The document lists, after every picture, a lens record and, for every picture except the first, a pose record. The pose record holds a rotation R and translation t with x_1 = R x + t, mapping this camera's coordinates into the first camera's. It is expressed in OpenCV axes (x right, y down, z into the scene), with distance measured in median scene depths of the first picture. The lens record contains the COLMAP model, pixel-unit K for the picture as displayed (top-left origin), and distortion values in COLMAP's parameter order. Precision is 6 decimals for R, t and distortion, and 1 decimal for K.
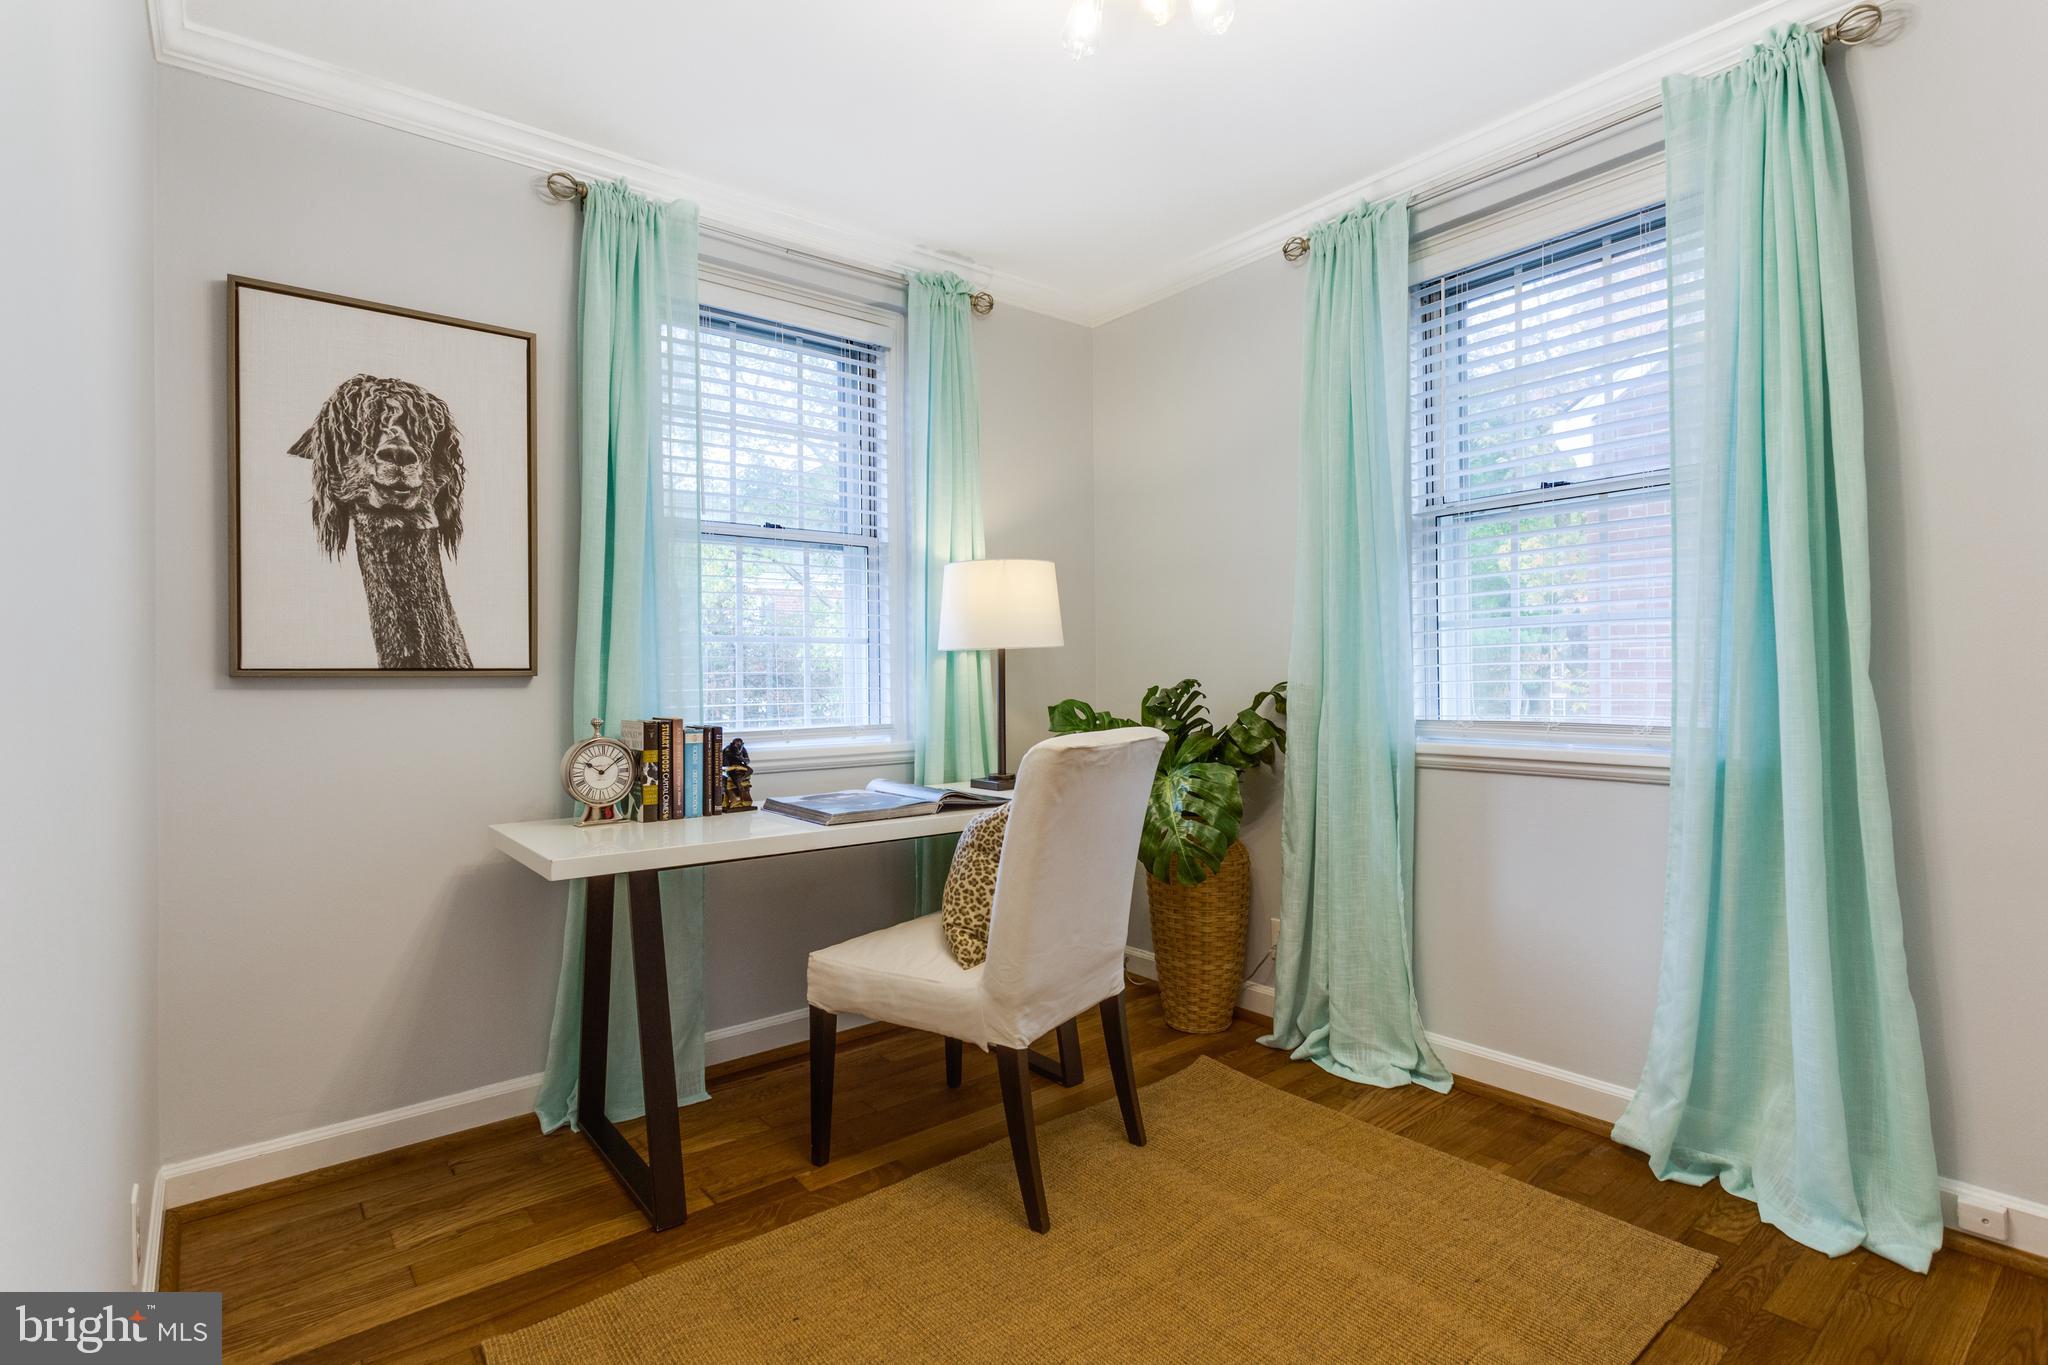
lens RADIAL K [[1032.9, 0, 1051.3], [0, 1032.9, 673.4], [0, 0, 1]] dist [0.024958, -0.010613]
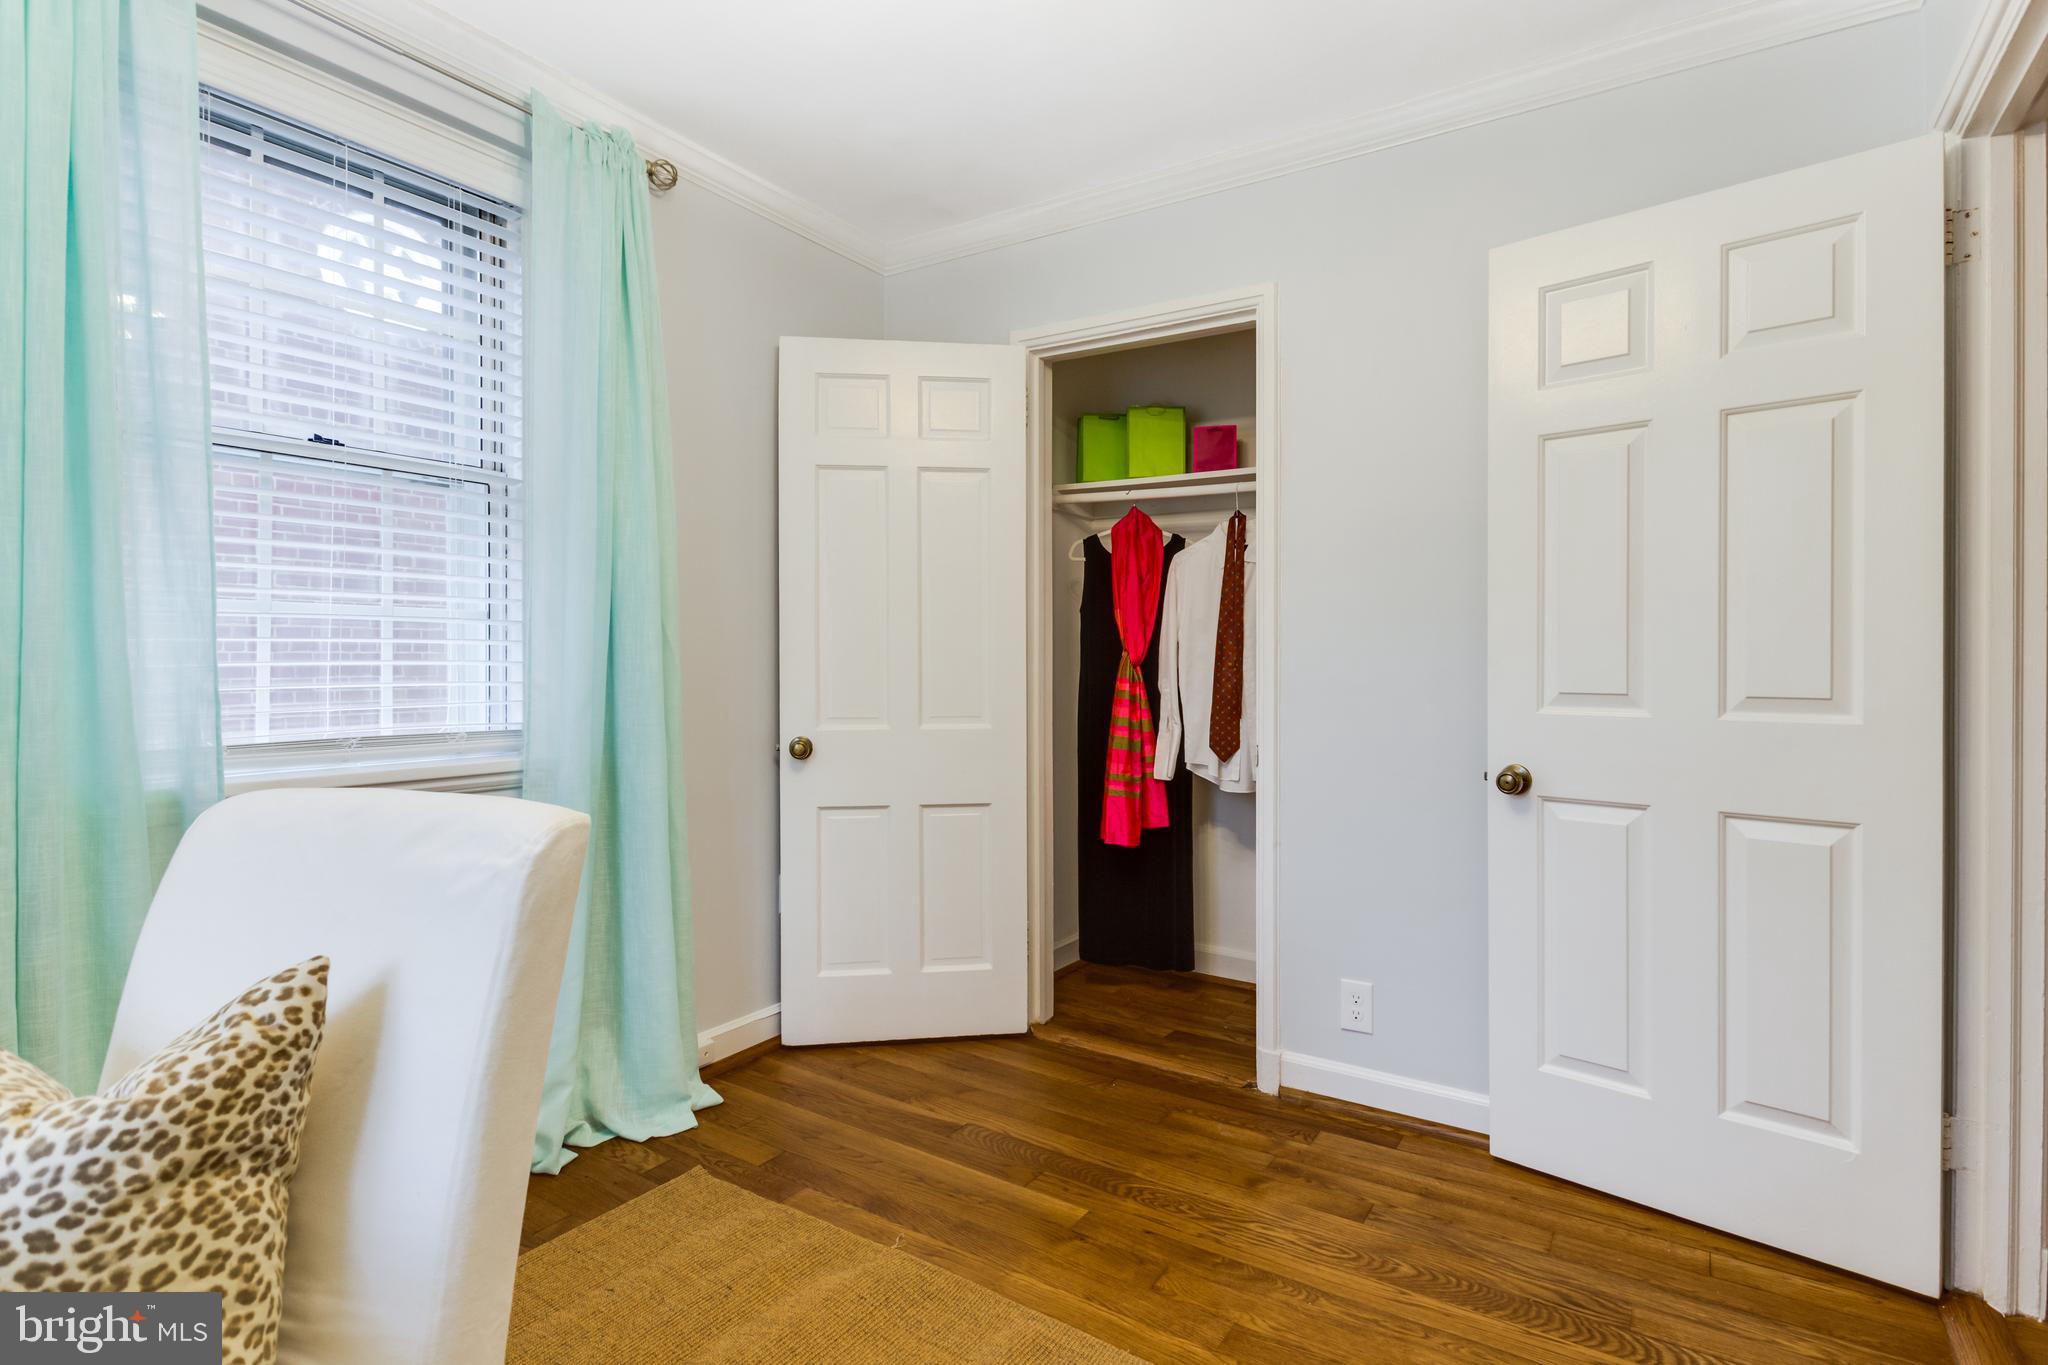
lens RADIAL K [[1032.9, 0, 1051.3], [0, 1032.9, 673.4], [0, 0, 1]] dist [0.024958, -0.010613]
pose [[-0.326594, -0.000795, 0.945164, -0.516584], [-0.000793, 1.000000, 0.000567, -0.003856], [-0.945164, -0.000565, -0.326595, 0.845384]]
